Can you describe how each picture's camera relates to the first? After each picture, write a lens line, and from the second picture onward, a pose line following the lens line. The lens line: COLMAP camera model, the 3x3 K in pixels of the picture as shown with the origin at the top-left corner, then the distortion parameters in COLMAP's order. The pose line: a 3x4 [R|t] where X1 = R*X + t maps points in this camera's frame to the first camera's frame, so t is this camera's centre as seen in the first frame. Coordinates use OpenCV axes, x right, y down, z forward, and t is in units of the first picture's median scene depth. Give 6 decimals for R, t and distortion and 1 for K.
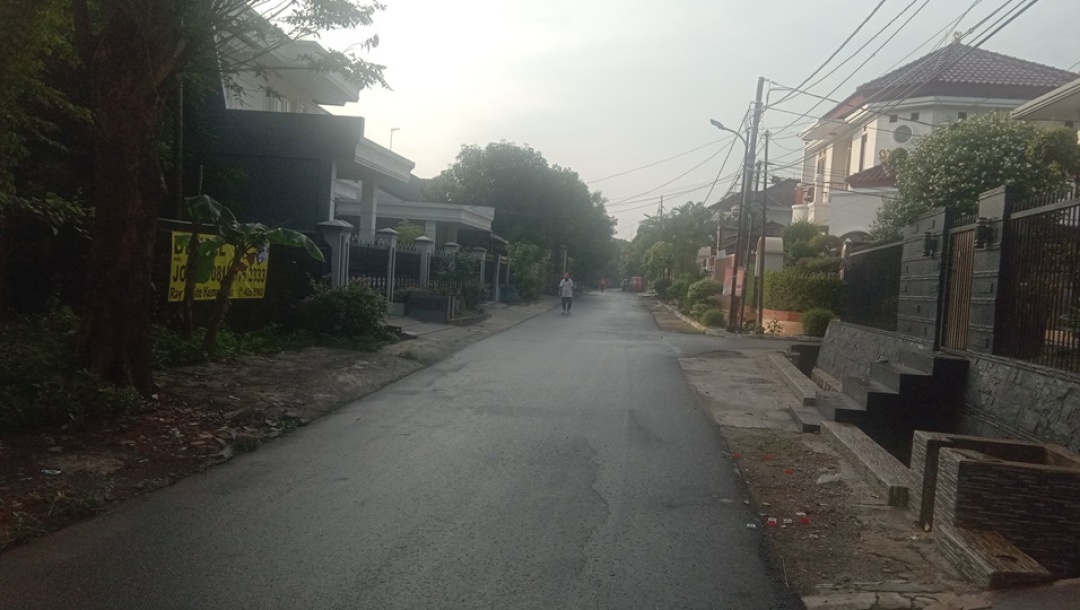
lens RADIAL K [[833.1, 0, 540.0], [0, 833.1, 305.0], [0, 0, 1]] dist [0.123167, -0.206828]
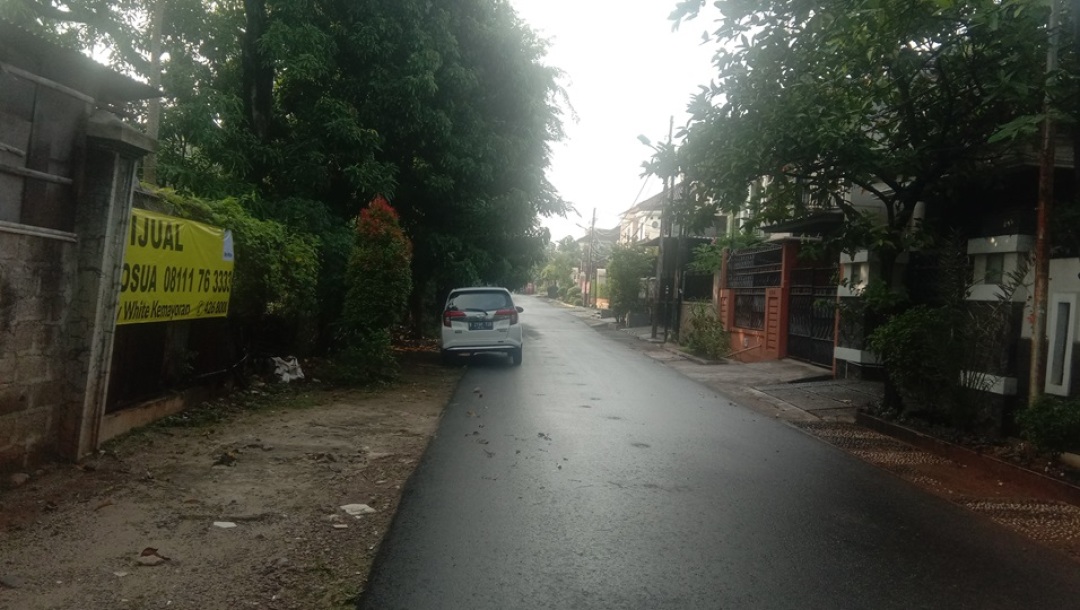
lens RADIAL K [[833.1, 0, 540.0], [0, 833.1, 305.0], [0, 0, 1]] dist [0.123167, -0.206828]
pose [[0.988763, -0.011823, 0.149022, -0.240101], [0.012509, 0.999915, -0.003668, 0.027172], [-0.148966, 0.005491, 0.988827, -1.255216]]
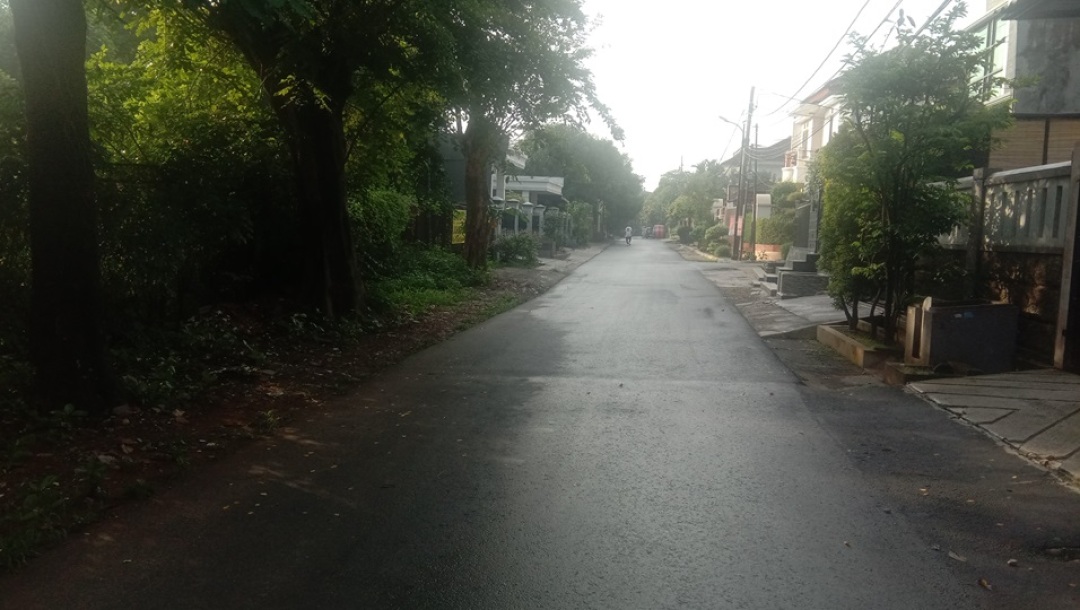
lens RADIAL K [[833.1, 0, 540.0], [0, 833.1, 305.0], [0, 0, 1]] dist [0.123167, -0.206828]
pose [[0.999420, -0.026555, -0.021320, -0.075109], [0.027751, 0.997937, 0.057902, 0.013685], [0.019739, -0.058460, 0.998095, -0.426862]]
